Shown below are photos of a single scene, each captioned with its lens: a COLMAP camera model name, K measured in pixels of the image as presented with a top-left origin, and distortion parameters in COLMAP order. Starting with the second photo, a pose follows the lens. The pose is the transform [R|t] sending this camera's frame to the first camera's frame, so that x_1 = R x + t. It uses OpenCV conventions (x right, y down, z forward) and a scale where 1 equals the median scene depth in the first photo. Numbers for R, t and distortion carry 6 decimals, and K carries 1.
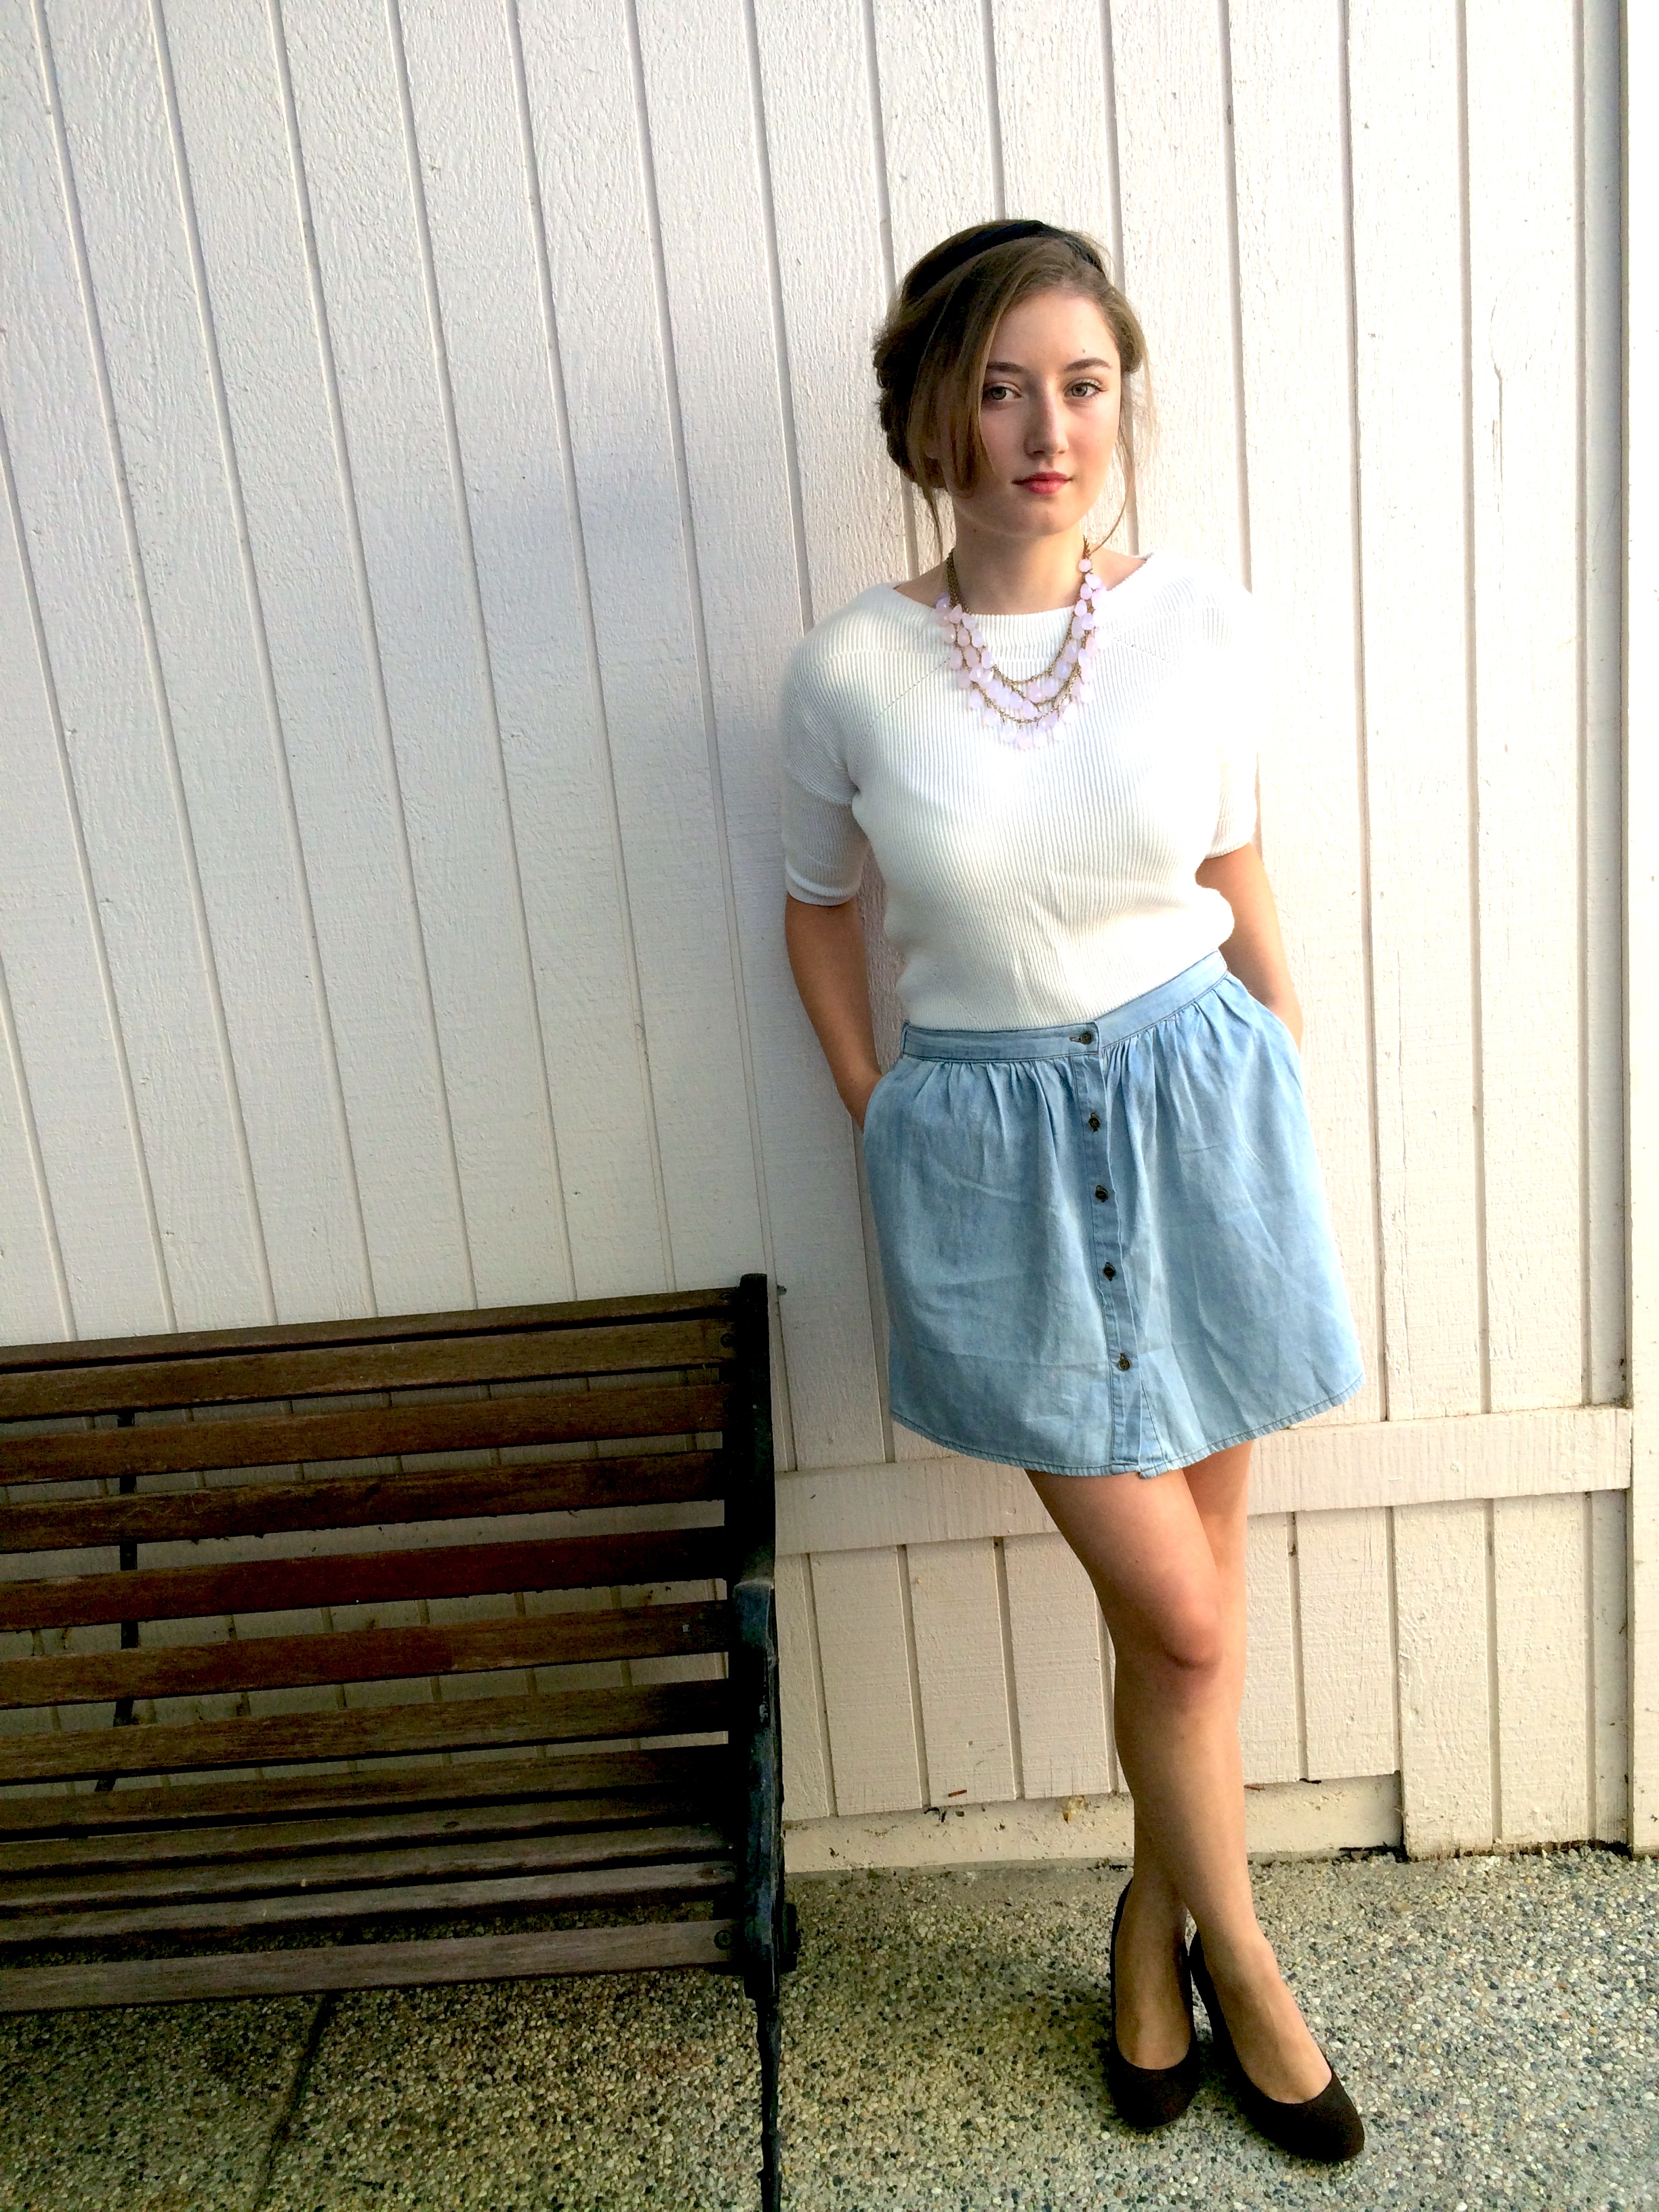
lens RADIAL K [[1875.9, 0, 817.7], [0, 1875.9, 1091.4], [0, 0, 1]] dist [0.084249, -0.112350]
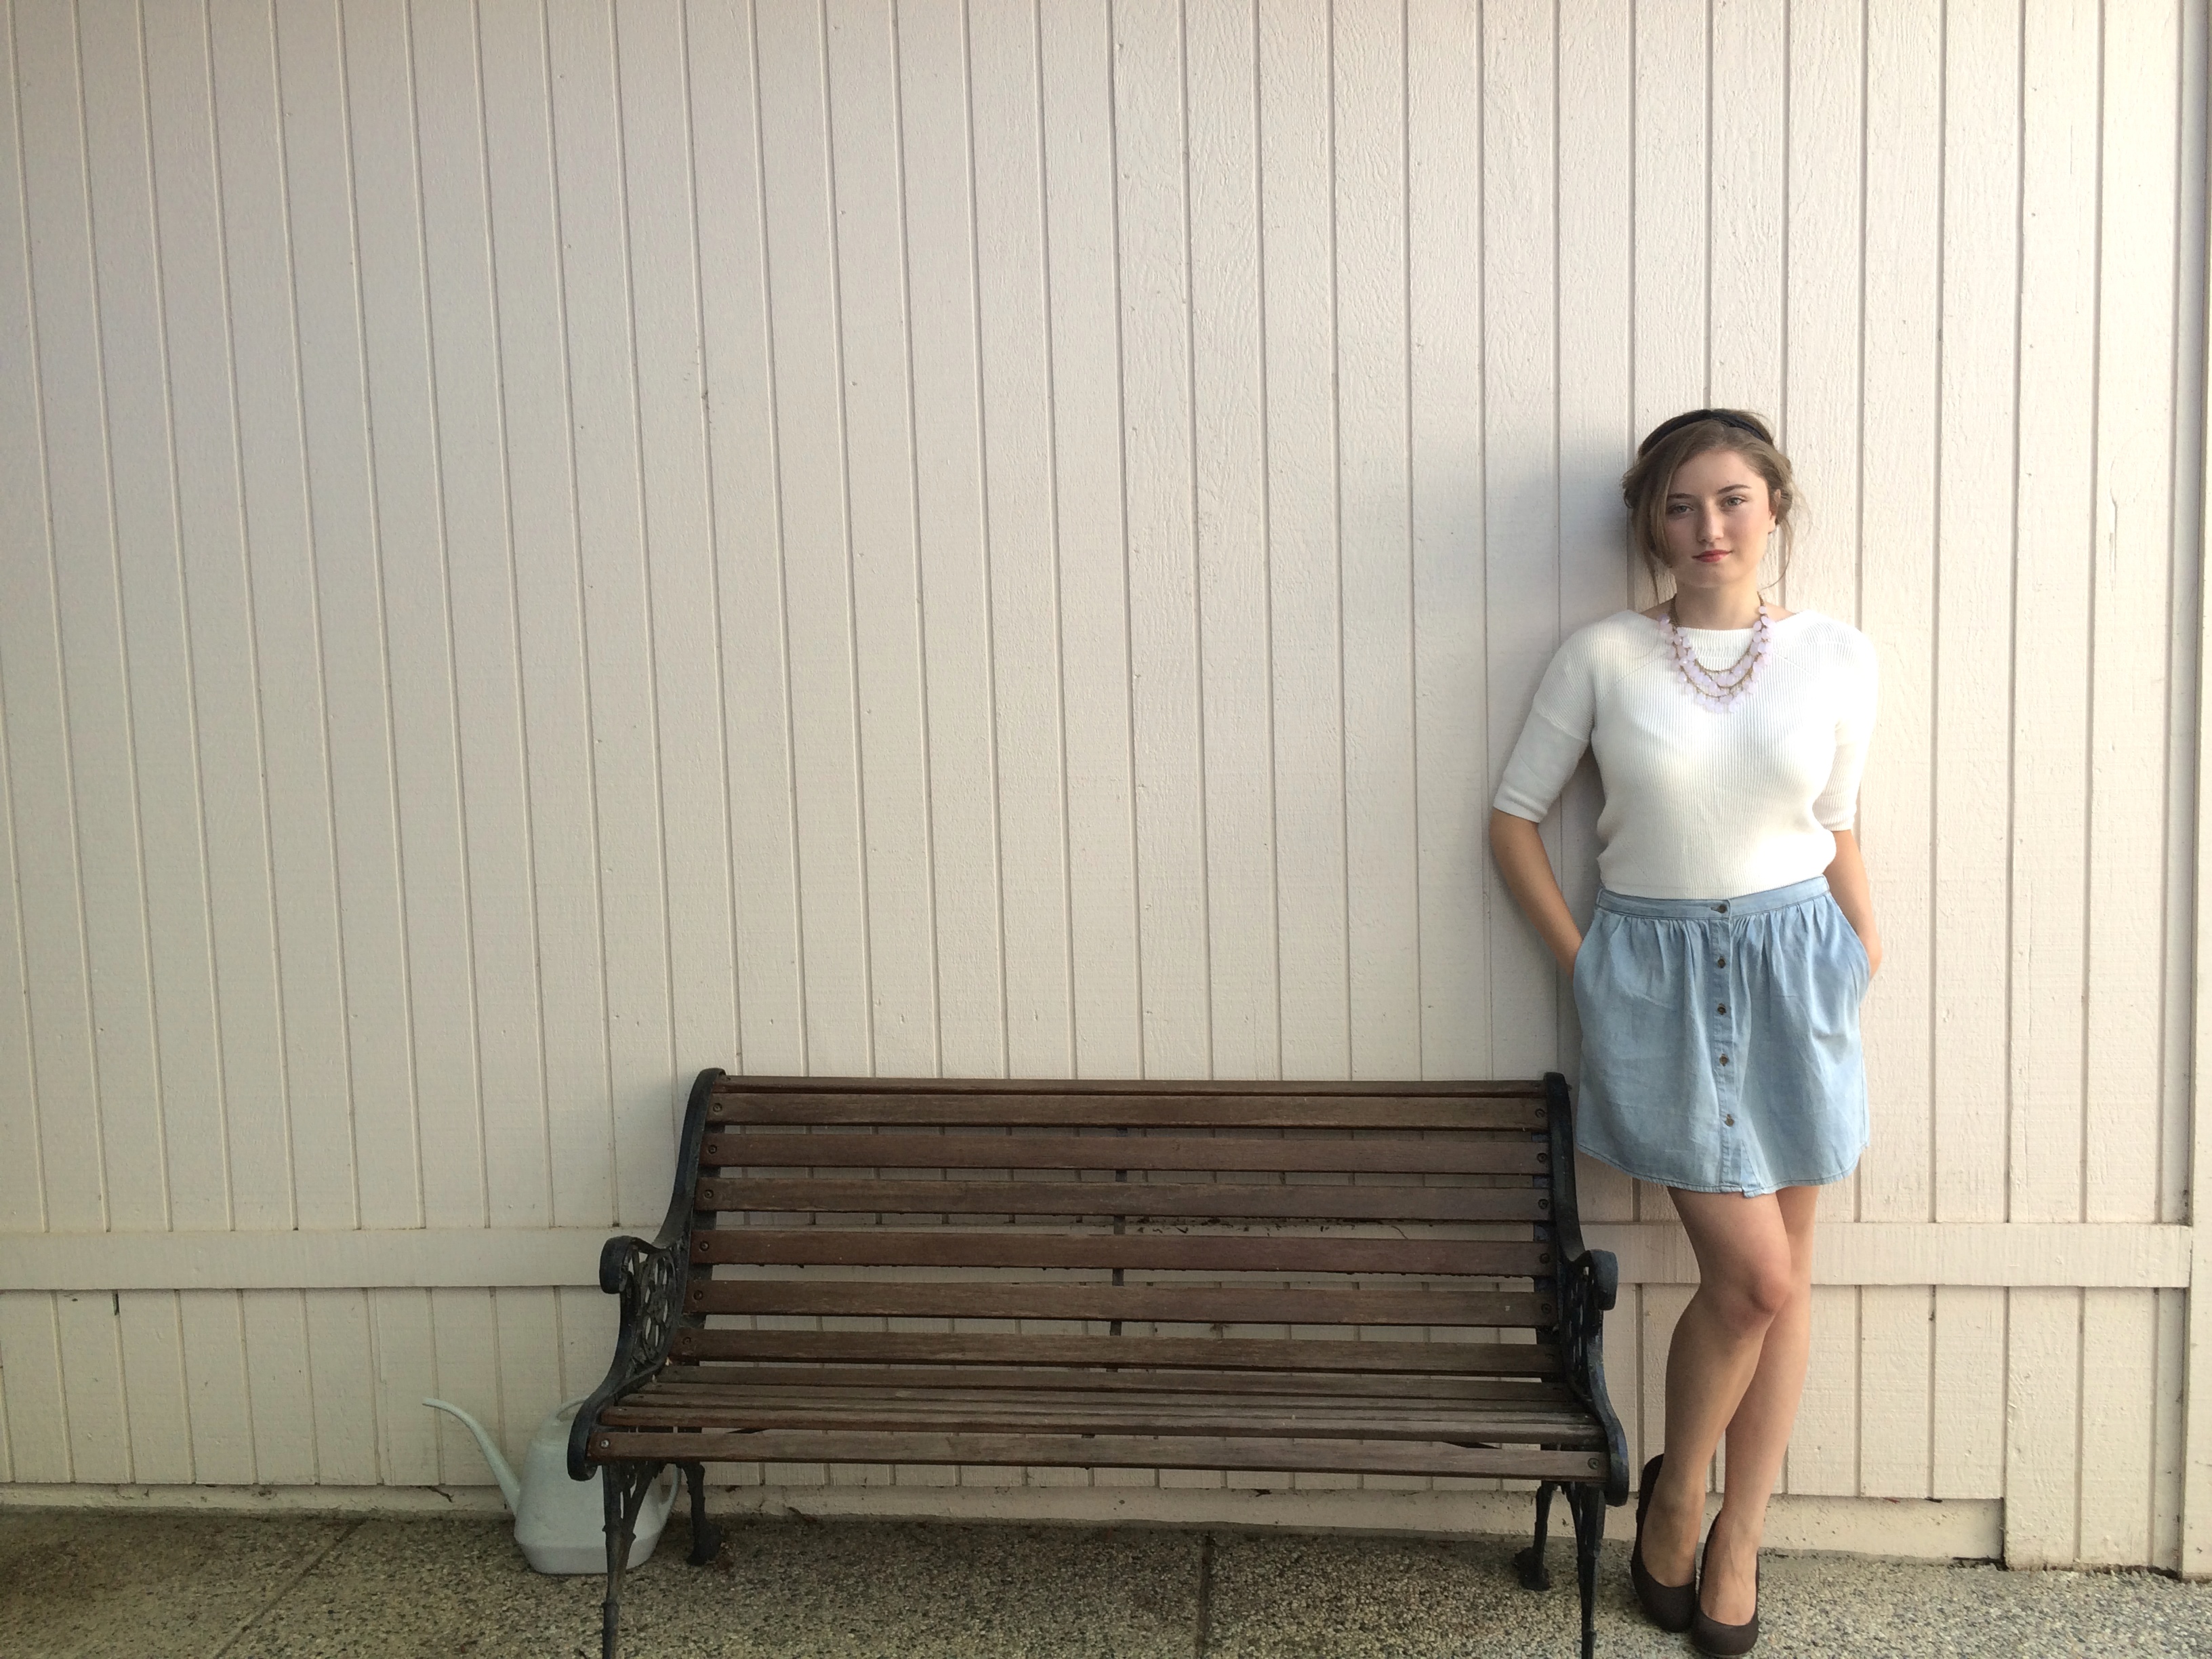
lens RADIAL K [[1875.9, 0, 1108.4], [0, 1875.9, 820.7], [0, 0, 1]] dist [0.084249, -0.112350]
pose [[0.993938, 0.070598, -0.084278, -0.278784], [-0.080327, 0.989728, -0.118264, 0.110429], [0.075063, 0.124317, 0.989399, -0.501720]]
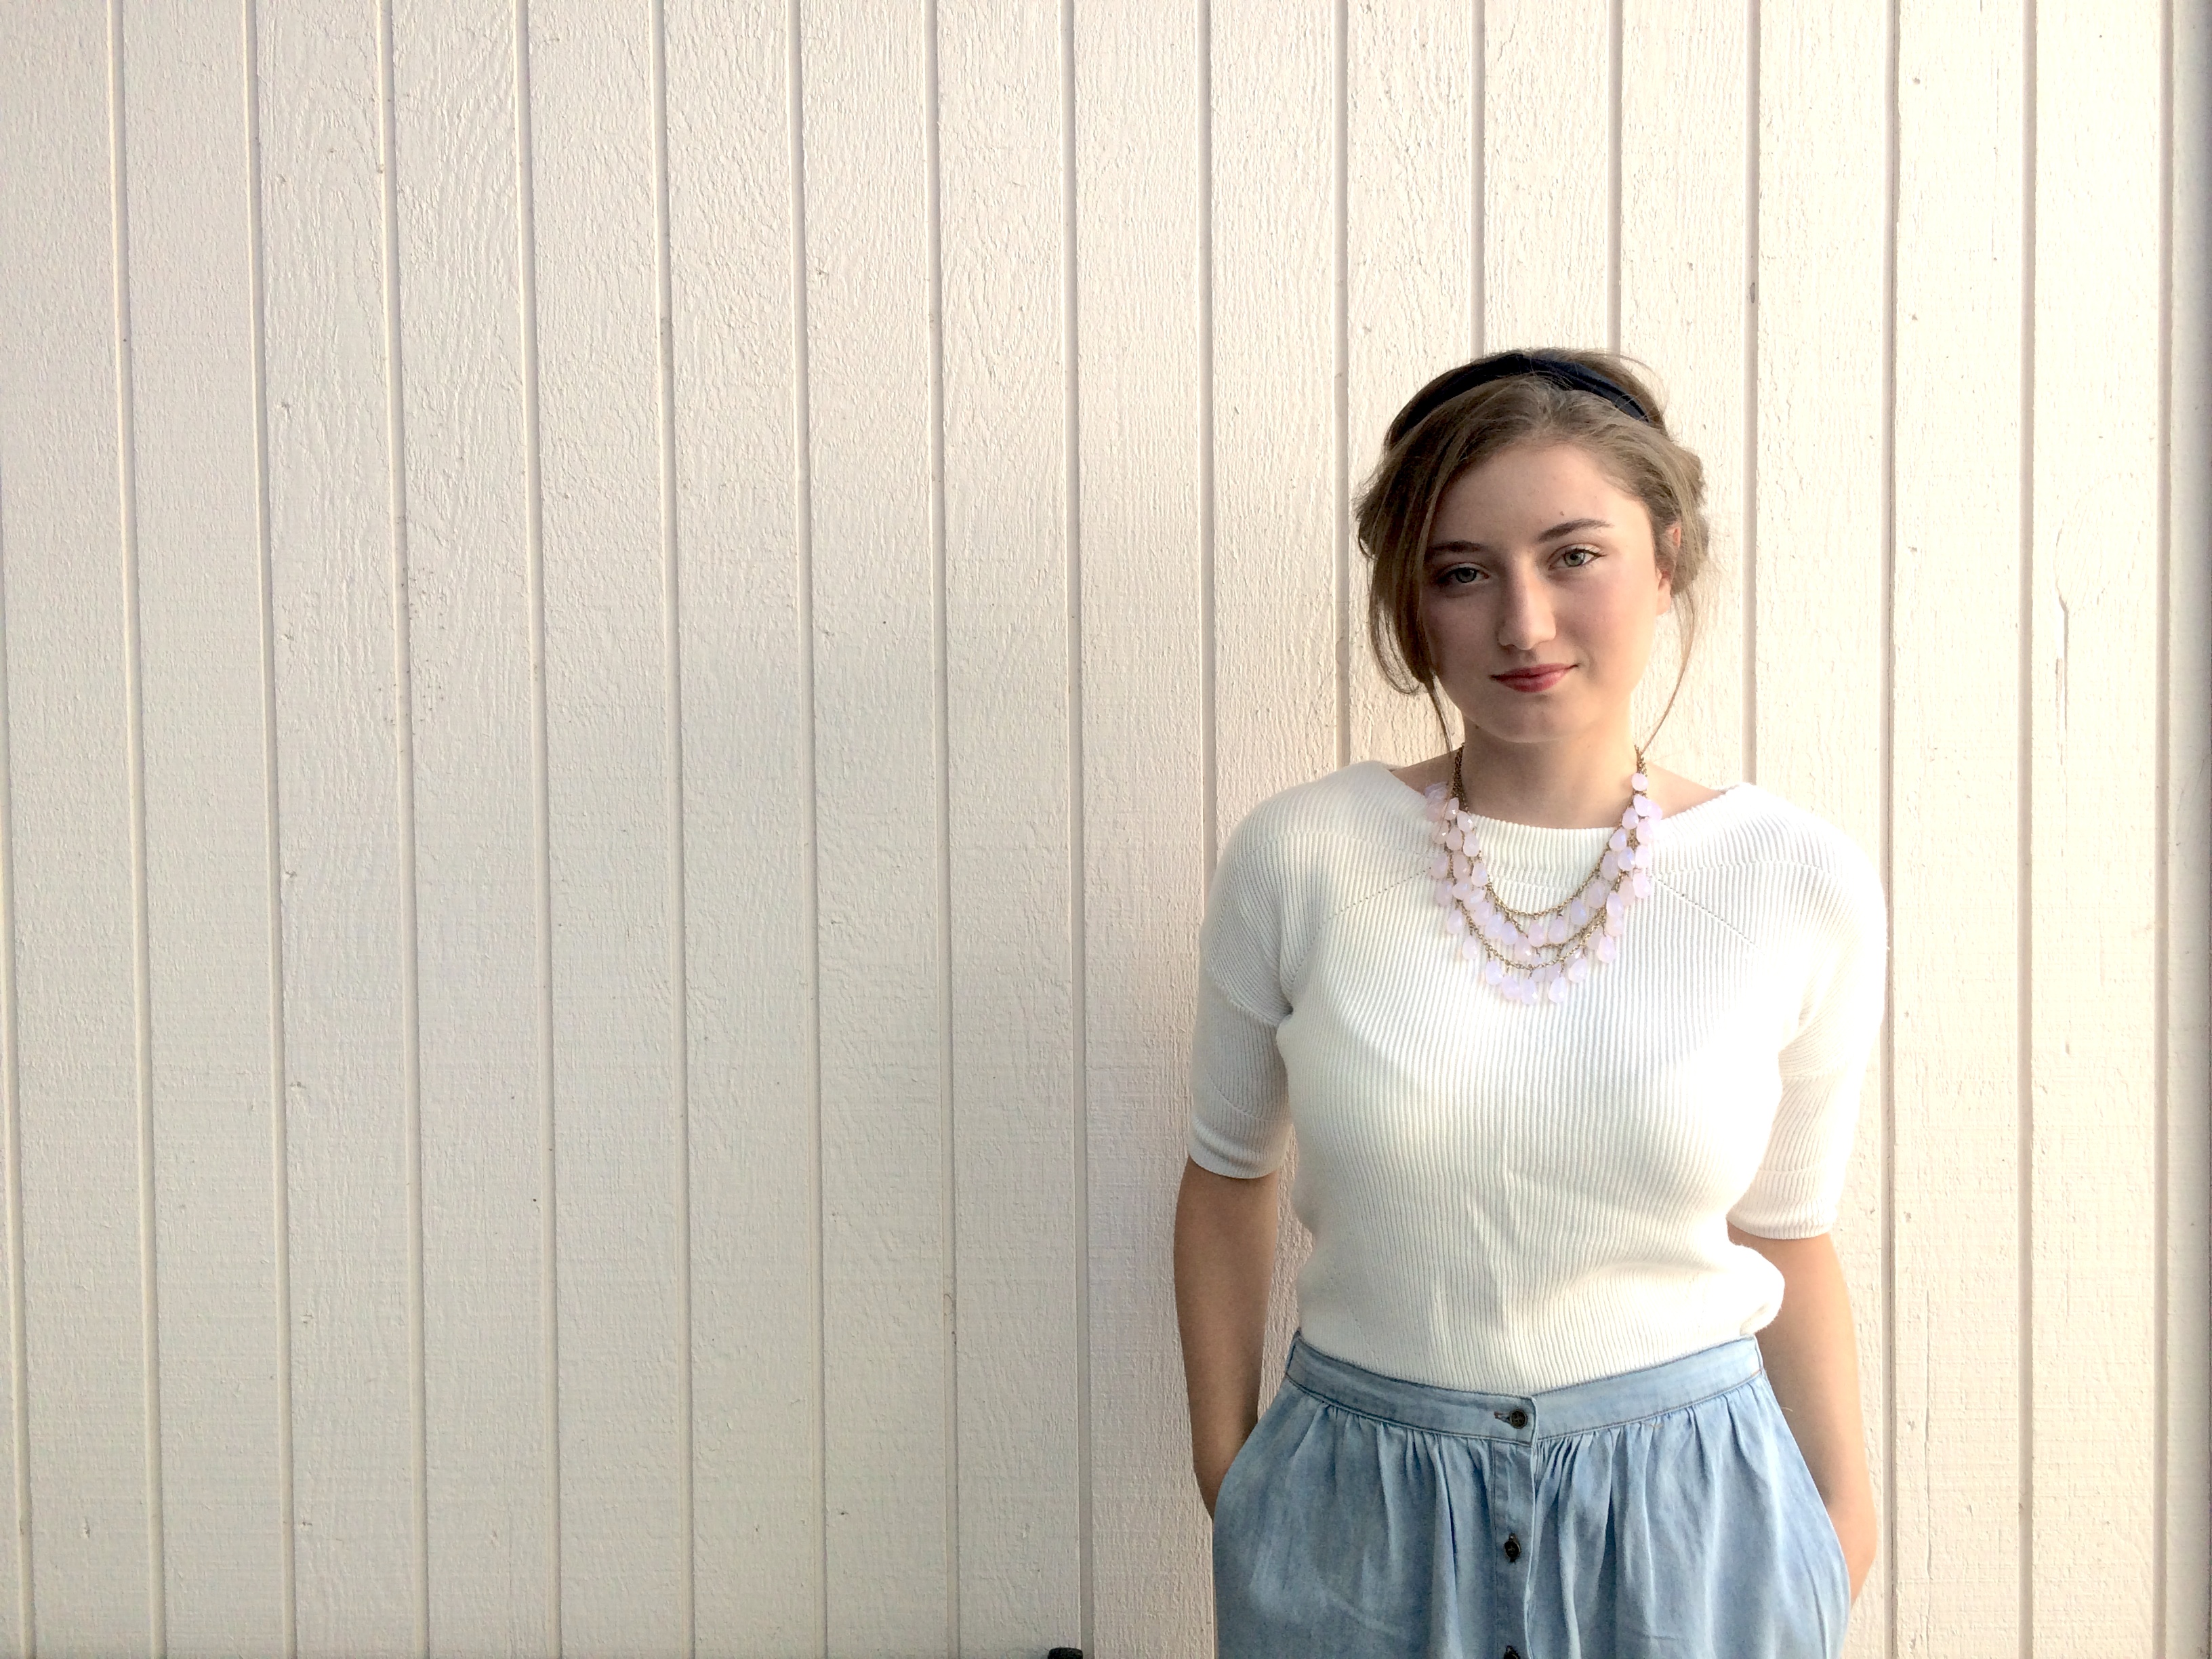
lens RADIAL K [[1875.9, 0, 1093.1], [0, 1875.9, 873.8], [0, 0, 1]] dist [0.084249, -0.112350]
pose [[0.996260, 0.086307, -0.004161, -0.049344], [-0.085360, 0.975561, -0.202469, -0.055310], [-0.013415, 0.202067, 0.979280, 0.204649]]
